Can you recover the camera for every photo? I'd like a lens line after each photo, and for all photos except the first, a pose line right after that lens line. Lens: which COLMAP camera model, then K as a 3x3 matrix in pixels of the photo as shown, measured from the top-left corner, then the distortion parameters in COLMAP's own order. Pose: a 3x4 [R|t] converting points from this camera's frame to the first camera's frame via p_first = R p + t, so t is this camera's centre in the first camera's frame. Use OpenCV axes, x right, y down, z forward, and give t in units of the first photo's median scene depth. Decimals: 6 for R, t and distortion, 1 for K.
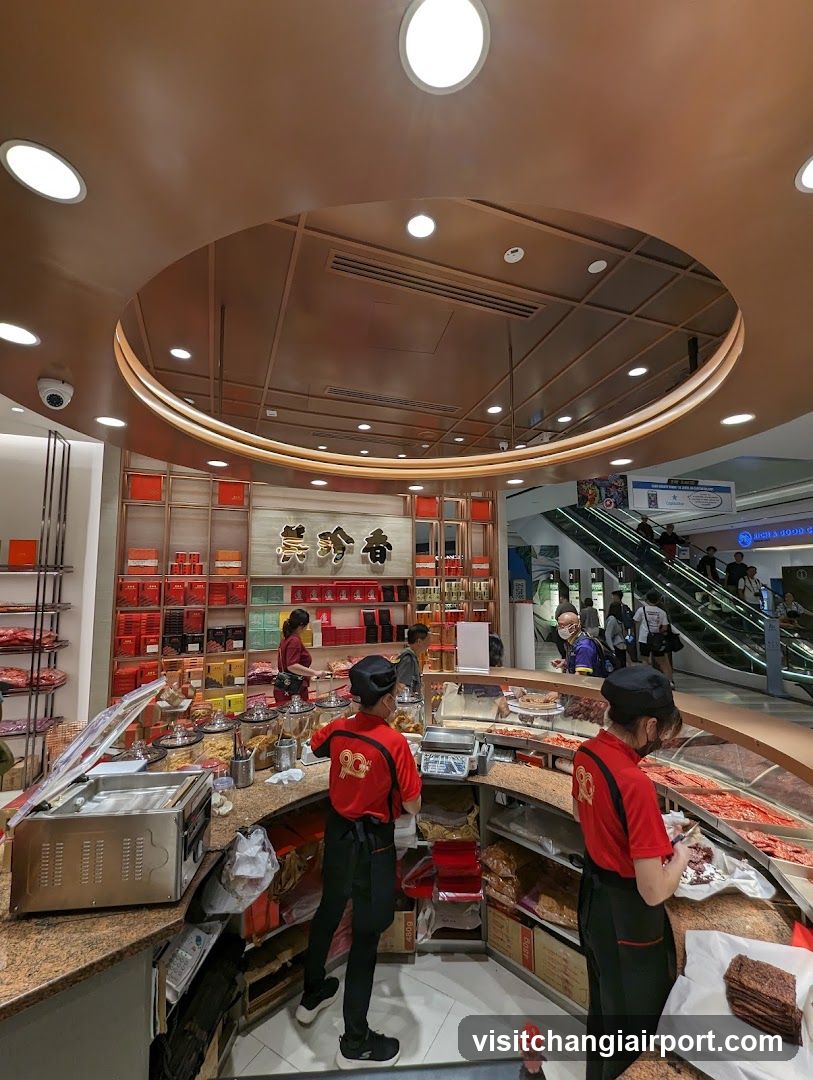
lens RADIAL K [[437.3, 0, 406.5], [0, 437.3, 540.0], [0, 0, 1]] dist [-0.000549, -0.000051]
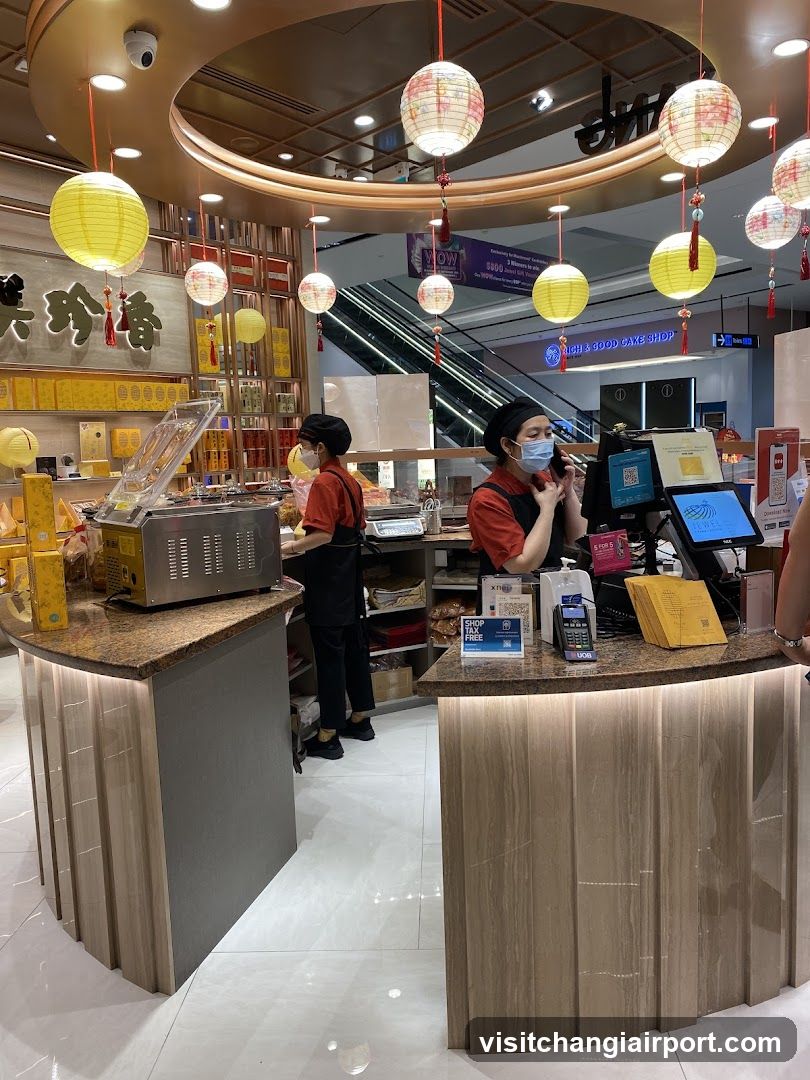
lens RADIAL K [[806.0, 0, 405.0], [0, 806.0, 540.0], [0, 0, 1]] dist [0.005705, -0.001029]
pose [[0.879426, -0.087086, 0.468002, -0.306583], [-0.015440, 0.977389, 0.210885, 0.072669], [-0.475785, -0.192684, 0.858197, -0.226515]]
